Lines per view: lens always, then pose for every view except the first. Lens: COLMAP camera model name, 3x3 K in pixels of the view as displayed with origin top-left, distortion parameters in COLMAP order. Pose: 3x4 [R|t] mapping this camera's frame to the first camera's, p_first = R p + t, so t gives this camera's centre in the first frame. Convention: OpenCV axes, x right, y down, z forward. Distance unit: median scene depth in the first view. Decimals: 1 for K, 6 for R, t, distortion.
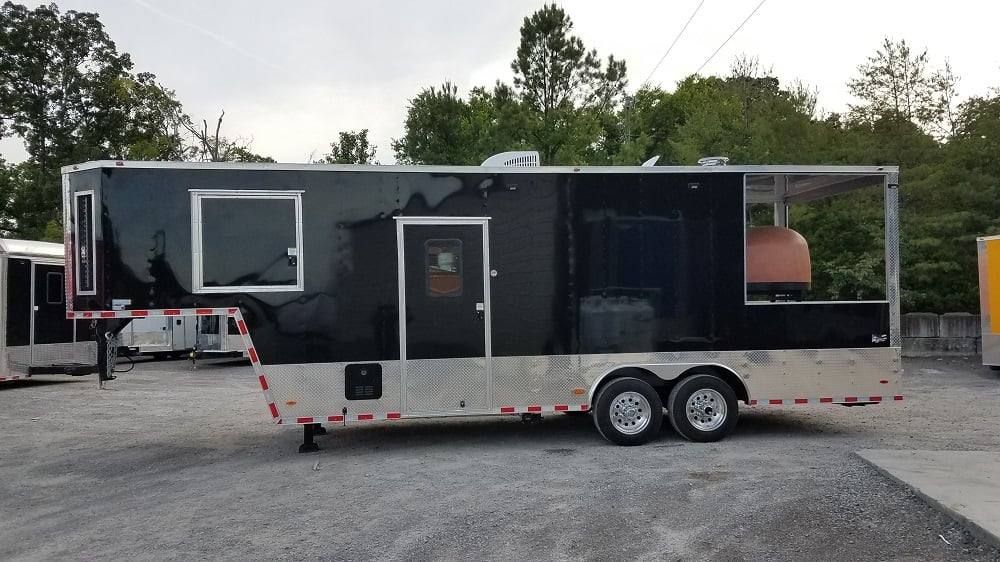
lens RADIAL K [[753.1, 0, 491.8], [0, 753.1, 297.8], [0, 0, 1]] dist [0.176365, -0.247774]
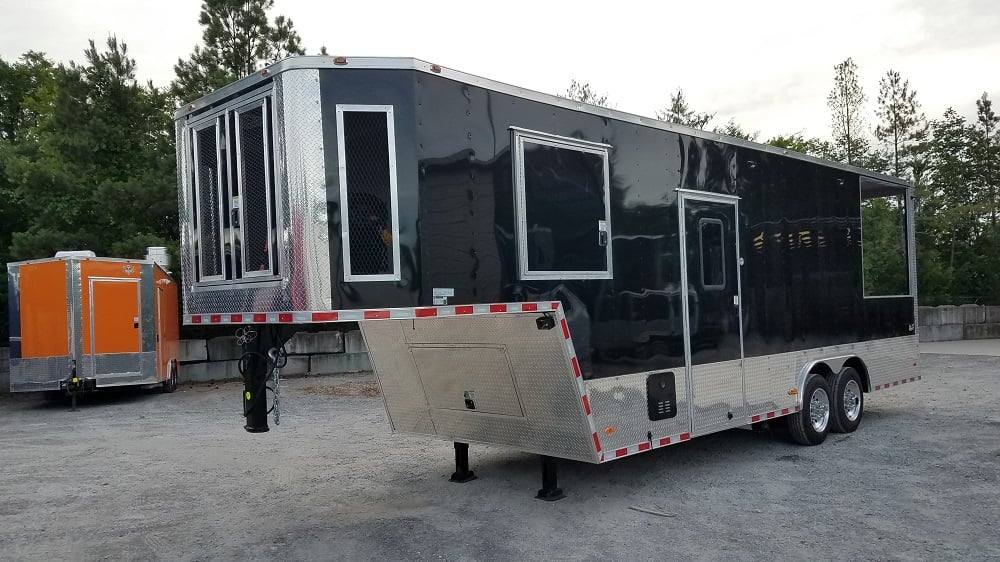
lens RADIAL K [[753.1, 0, 491.8], [0, 753.1, 297.8], [0, 0, 1]] dist [0.176365, -0.247774]
pose [[0.826351, -0.002981, 0.563148, -0.753489], [0.012261, 0.999844, -0.012699, 0.017293], [-0.563022, 0.017399, 0.826259, 0.445813]]
